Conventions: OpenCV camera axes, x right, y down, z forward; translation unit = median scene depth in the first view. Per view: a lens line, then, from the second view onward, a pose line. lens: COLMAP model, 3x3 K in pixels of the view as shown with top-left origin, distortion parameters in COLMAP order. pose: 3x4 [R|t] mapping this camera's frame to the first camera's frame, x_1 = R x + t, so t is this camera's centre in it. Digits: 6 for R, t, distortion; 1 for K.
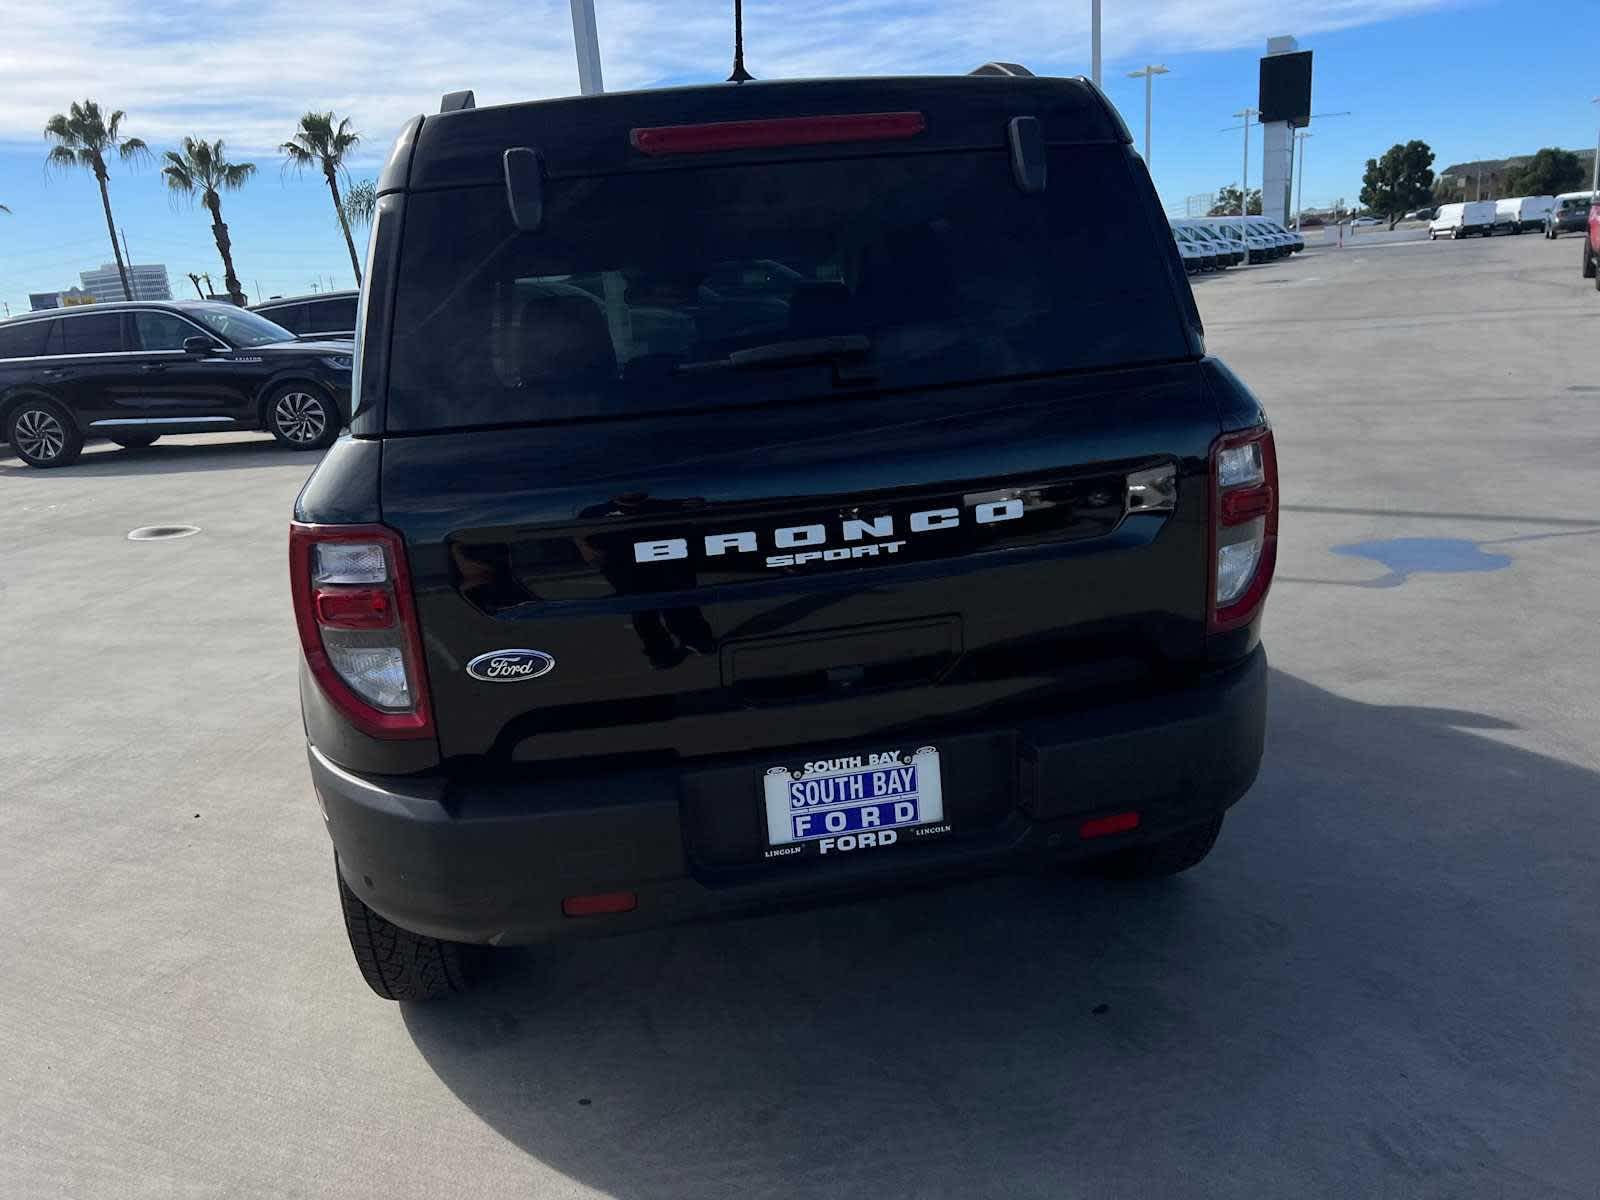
lens RADIAL K [[1196.0, 0, 780.5], [0, 1196.0, 618.5], [0, 0, 1]] dist [0.034070, -0.041681]
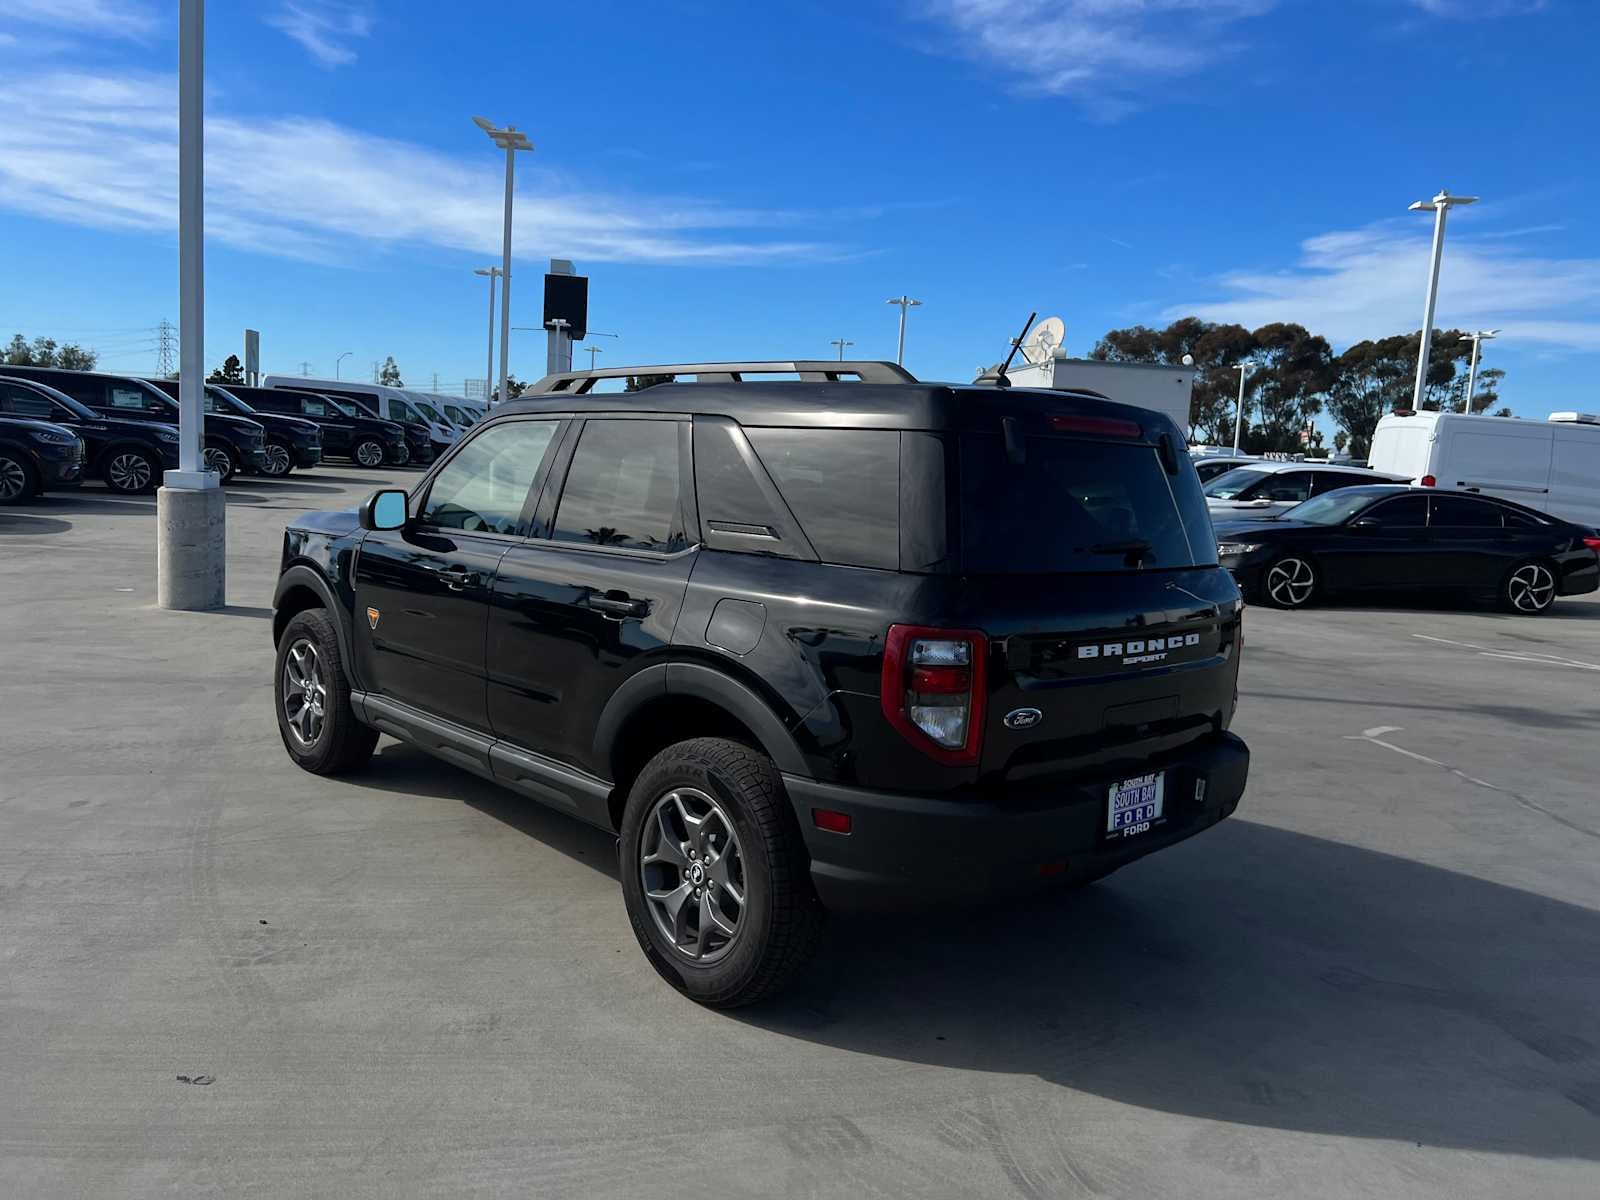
lens RADIAL K [[1233.1, 0, 750.3], [0, 1233.1, 608.6], [0, 0, 1]] dist [0.050093, -0.044583]
pose [[0.832911, 0.061080, 0.550026, -1.393091], [0.019672, 0.989994, -0.139728, 0.112992], [-0.553058, 0.127201, 0.823375, -0.187521]]
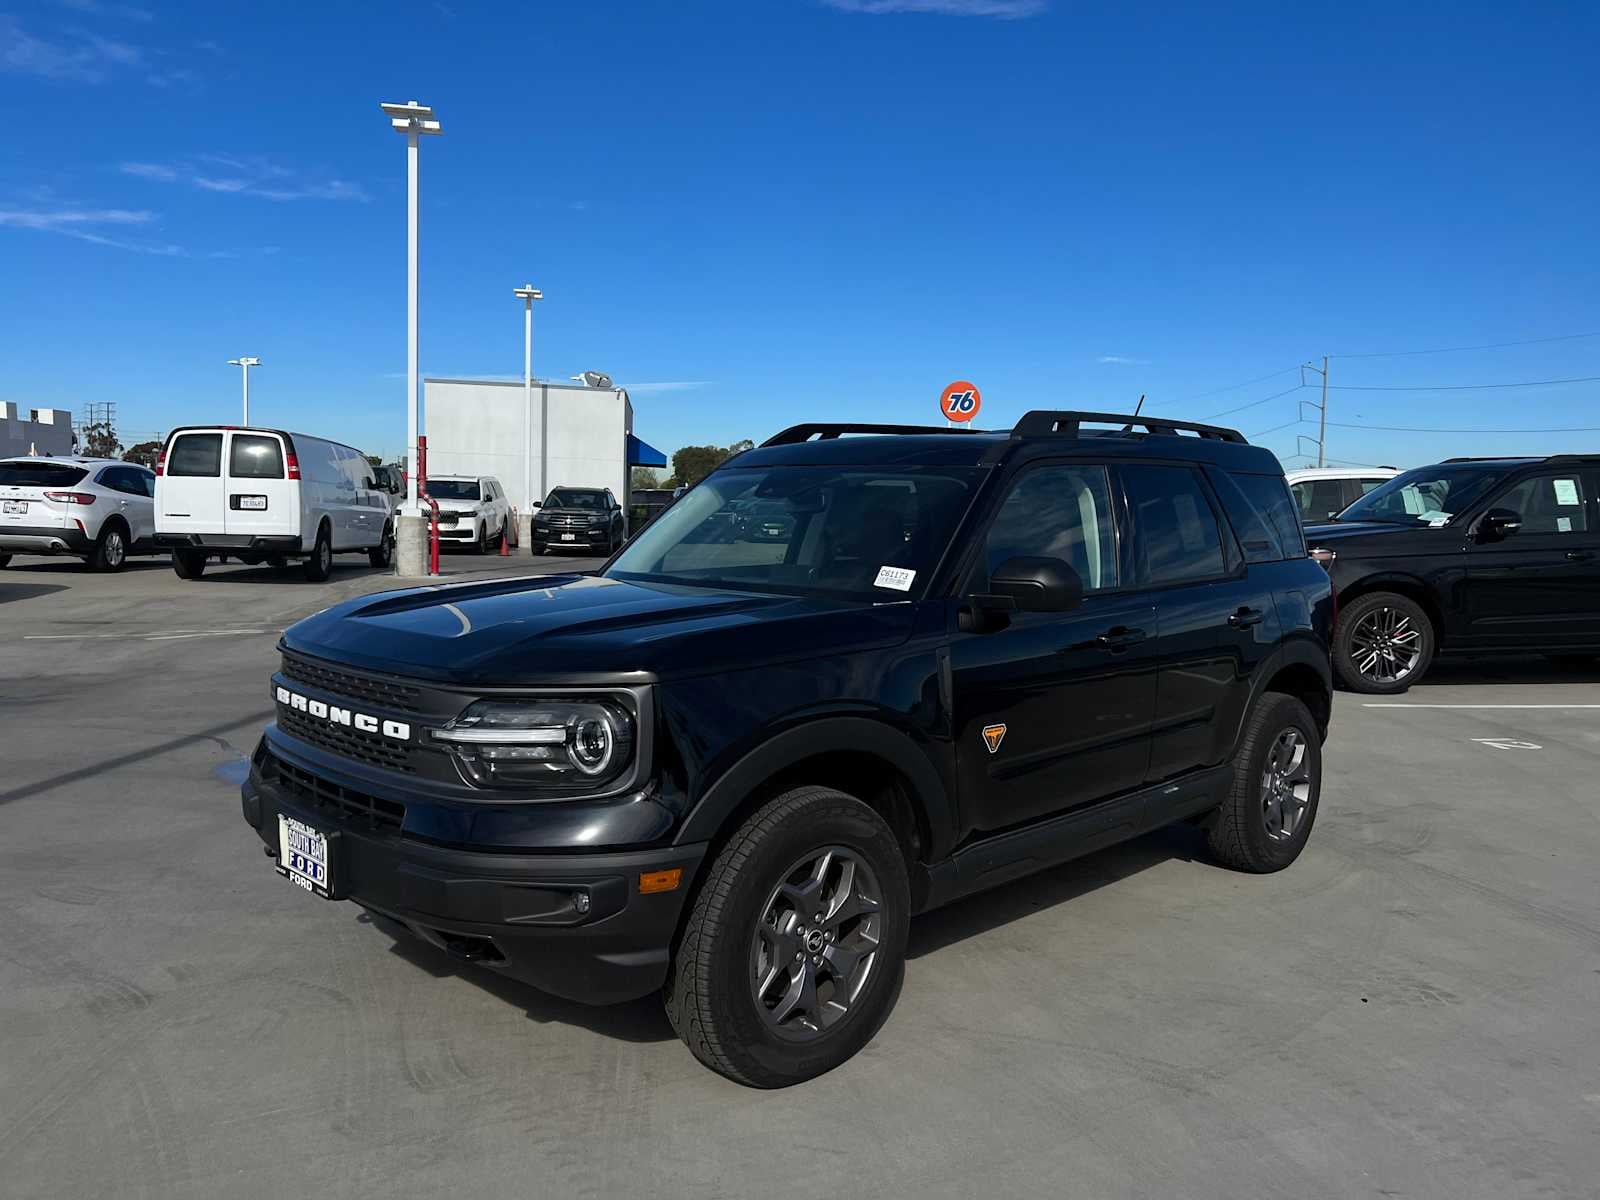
lens RADIAL K [[1196.0, 0, 827.8], [0, 1196.0, 638.8], [0, 0, 1]] dist [0.034070, -0.041681]
pose [[-0.606272, -0.019620, 0.795015, -1.882711], [0.228513, 0.953238, 0.197787, -0.771039], [-0.761719, 0.301584, -0.573438, 3.432736]]
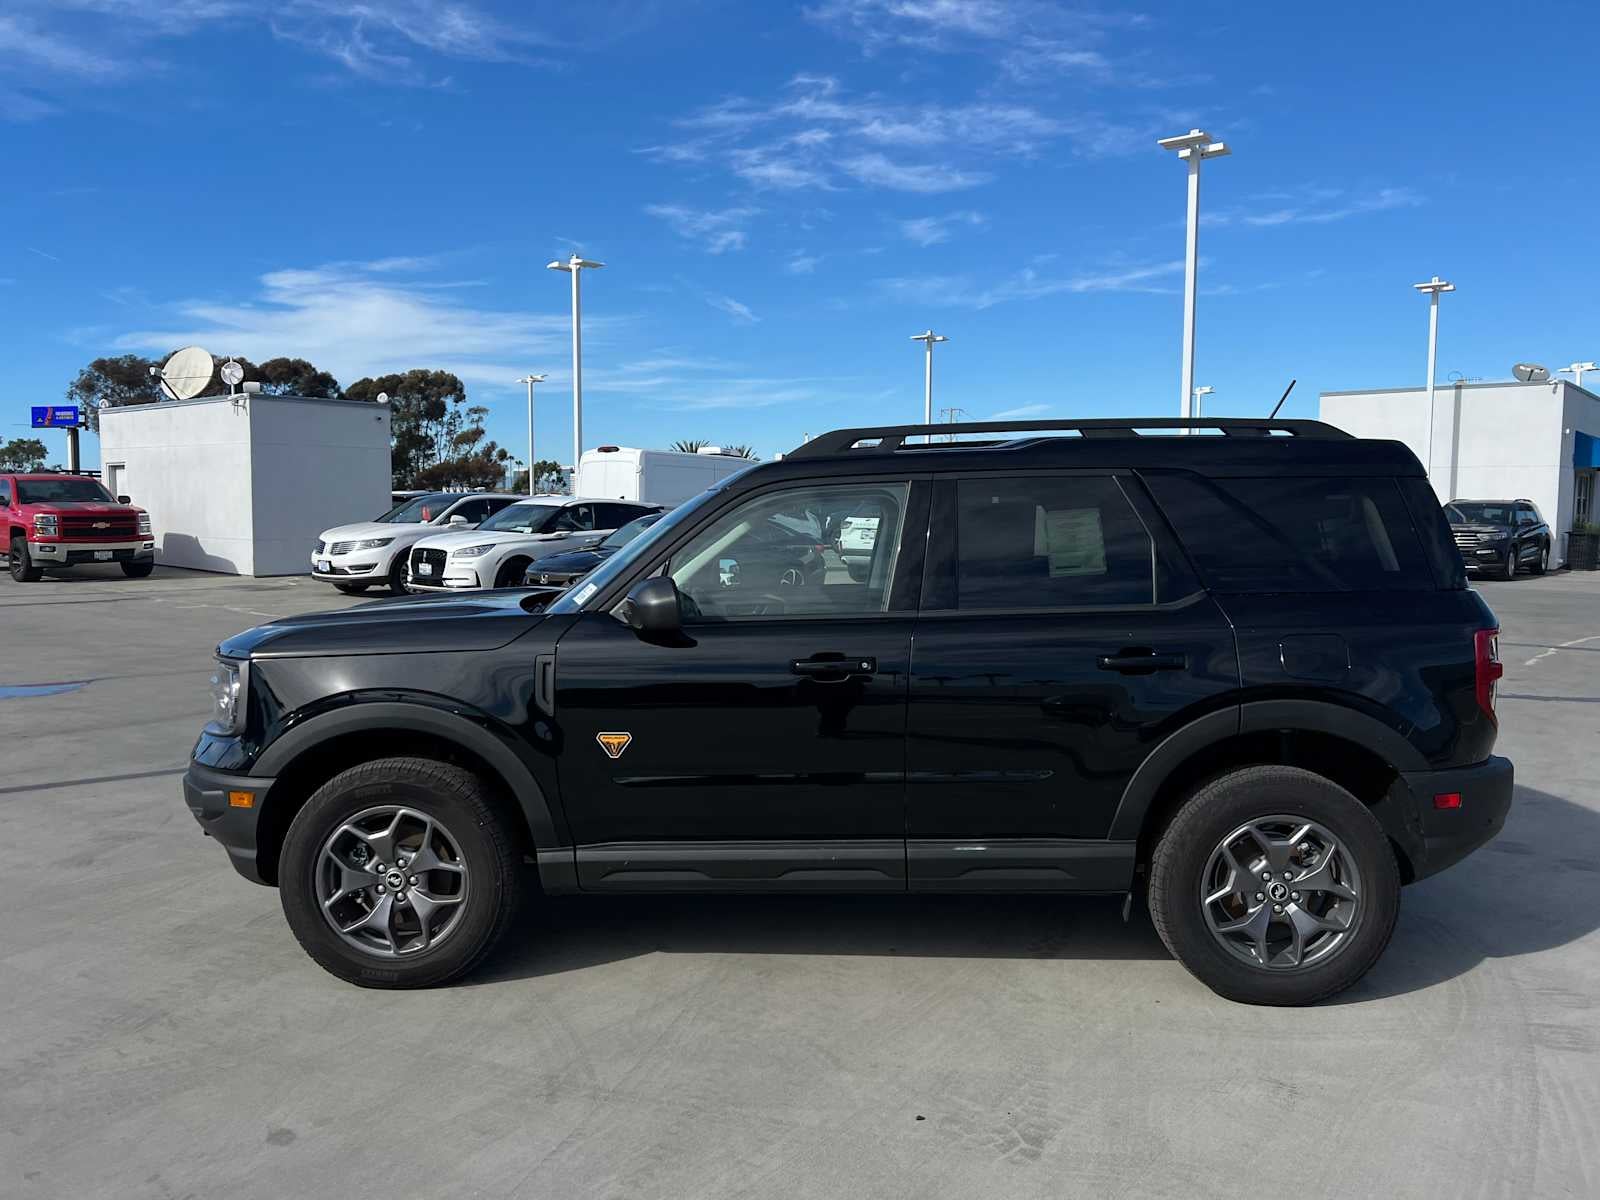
lens RADIAL K [[1233.1, 0, 828.6], [0, 1233.1, 626.9], [0, 0, 1]] dist [0.050093, -0.044583]
pose [[0.181141, -0.005323, 0.983443, -2.485589], [0.243102, 0.969195, -0.039531, -0.254374], [-0.952937, 0.246238, 0.176855, 1.586610]]
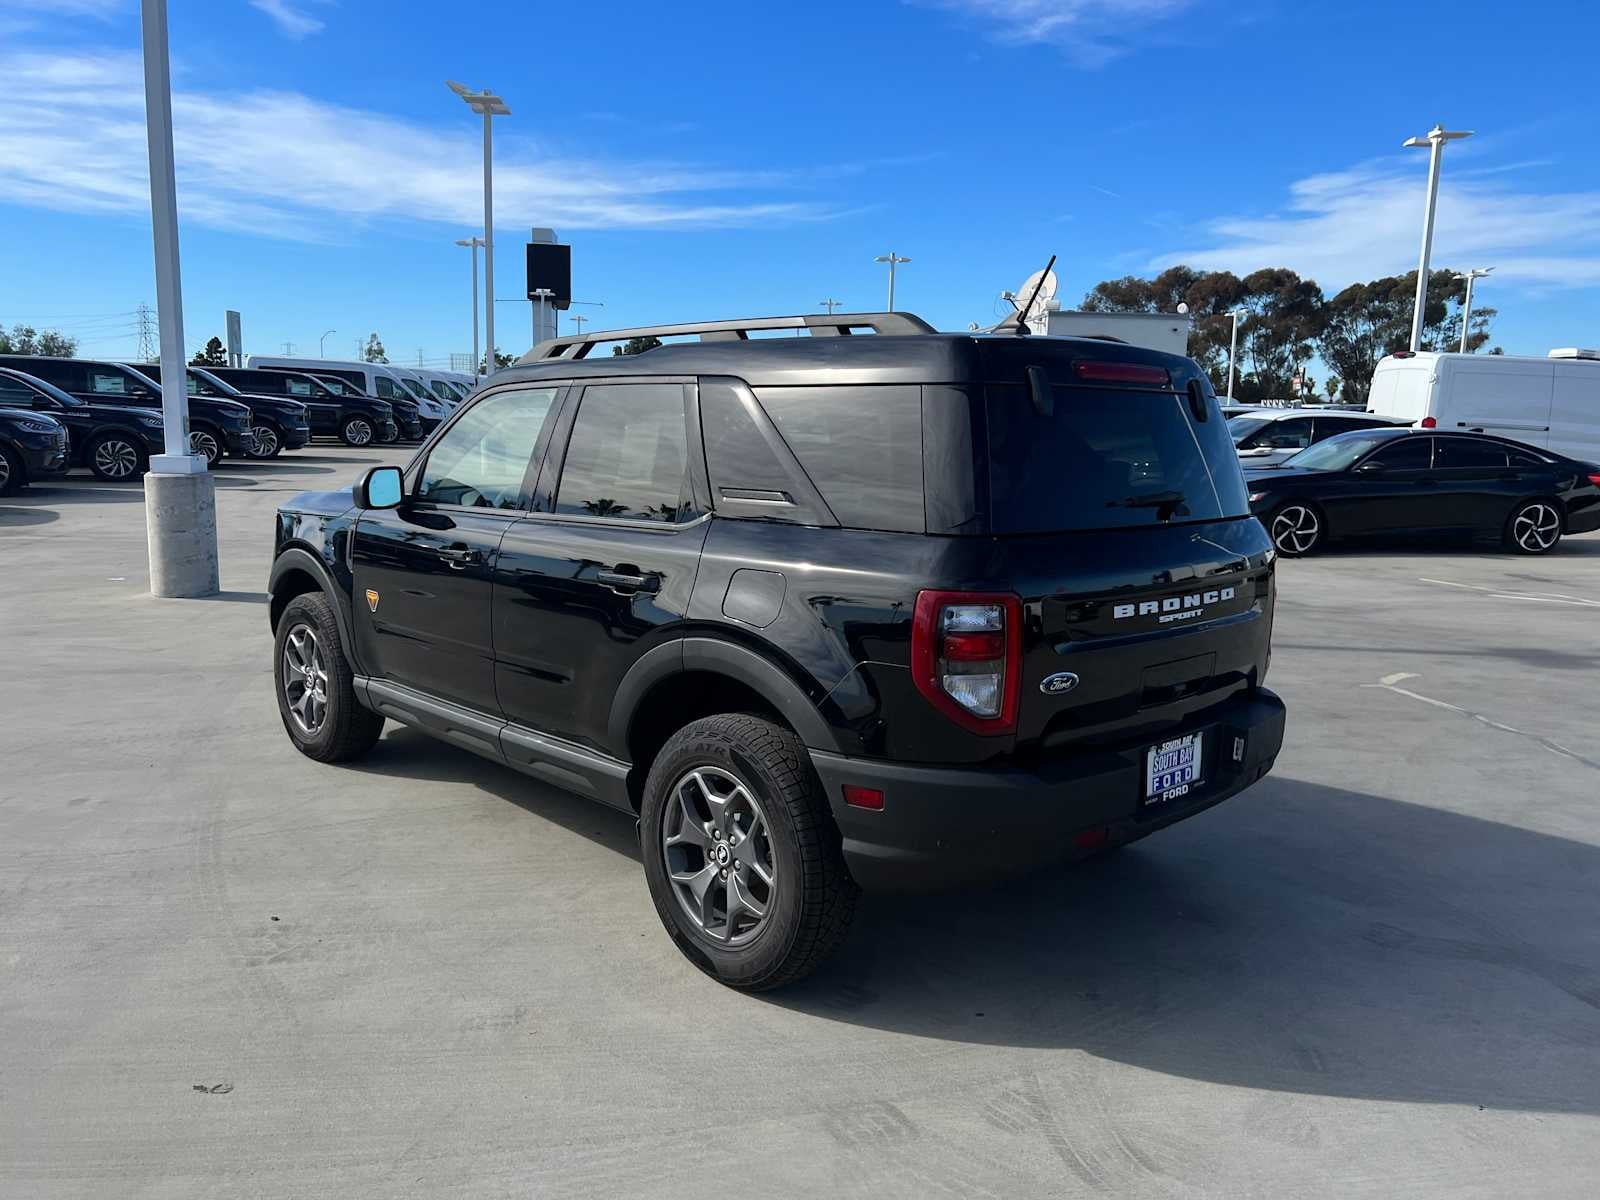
lens RADIAL K [[1233.1, 0, 751.4], [0, 1233.1, 620.3], [0, 0, 1]] dist [0.050093, -0.044583]
pose [[0.831947, 0.012001, 0.554725, -1.377728], [0.054769, 0.993107, -0.103624, 0.097423], [-0.552145, 0.116591, 0.825556, -0.110188]]
